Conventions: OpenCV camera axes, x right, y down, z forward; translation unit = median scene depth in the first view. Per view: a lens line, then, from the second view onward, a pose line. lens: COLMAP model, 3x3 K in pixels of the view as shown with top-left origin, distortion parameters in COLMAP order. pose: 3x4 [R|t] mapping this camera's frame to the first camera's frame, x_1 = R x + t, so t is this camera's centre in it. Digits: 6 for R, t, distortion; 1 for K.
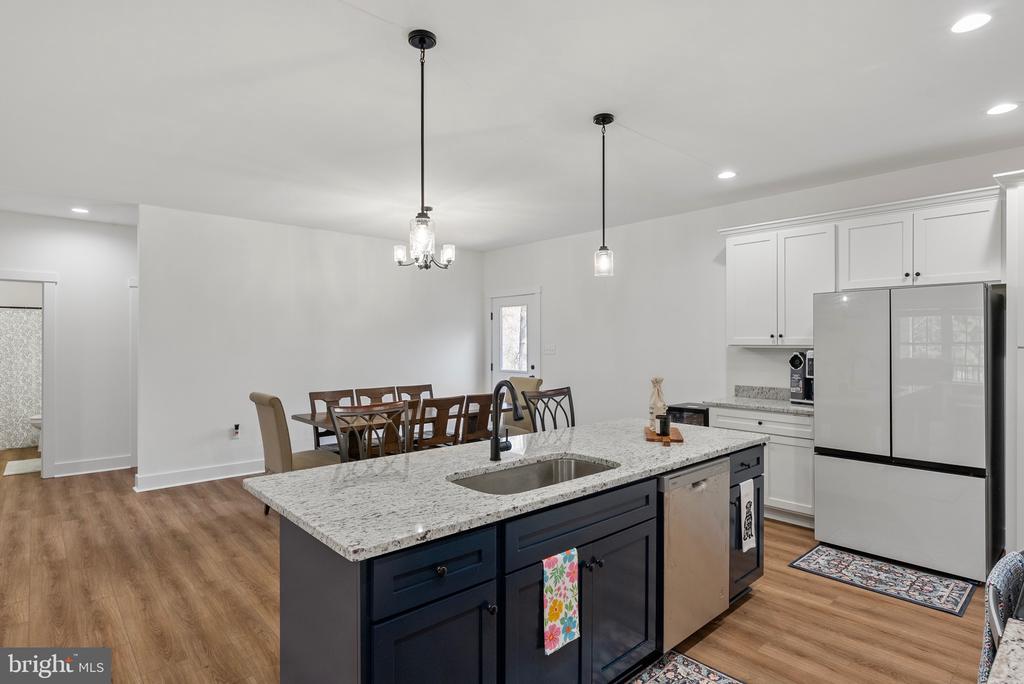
lens RADIAL K [[540.8, 0, 512.0], [0, 540.8, 342.0], [0, 0, 1]] dist [-0.001151, 0.000199]
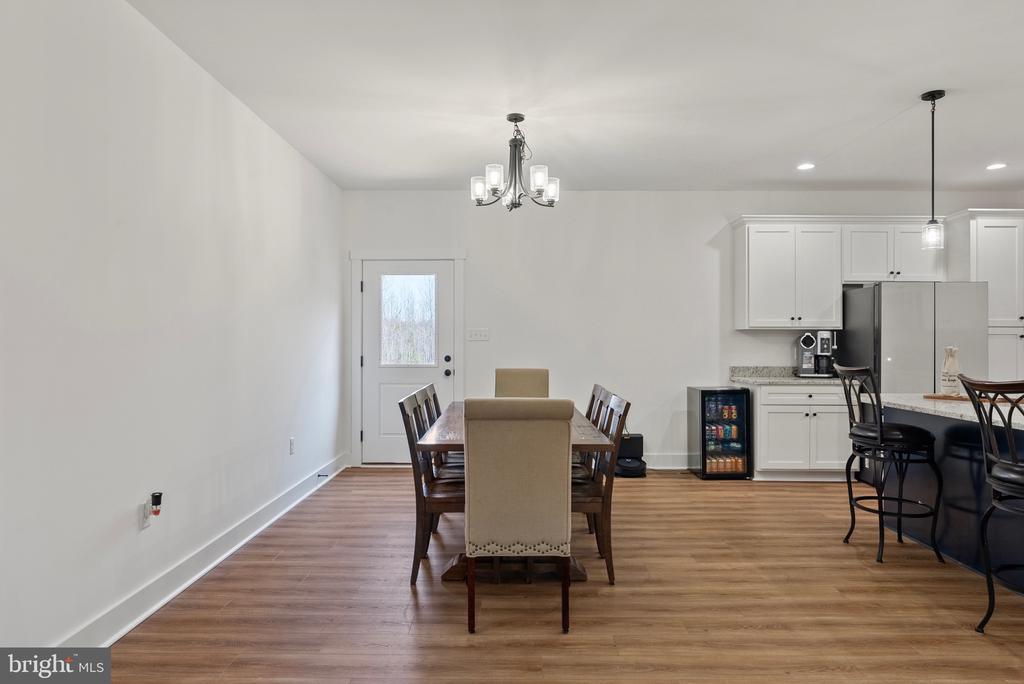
lens RADIAL K [[643.7, 0, 512.0], [0, 643.7, 342.0], [0, 0, 1]] dist [-0.000646, -0.000005]
pose [[0.662712, 0.001058, 0.748874, -0.912738], [-0.000551, 0.999999, -0.000925, 0.039775], [-0.748874, 0.000200, 0.662712, 0.569316]]
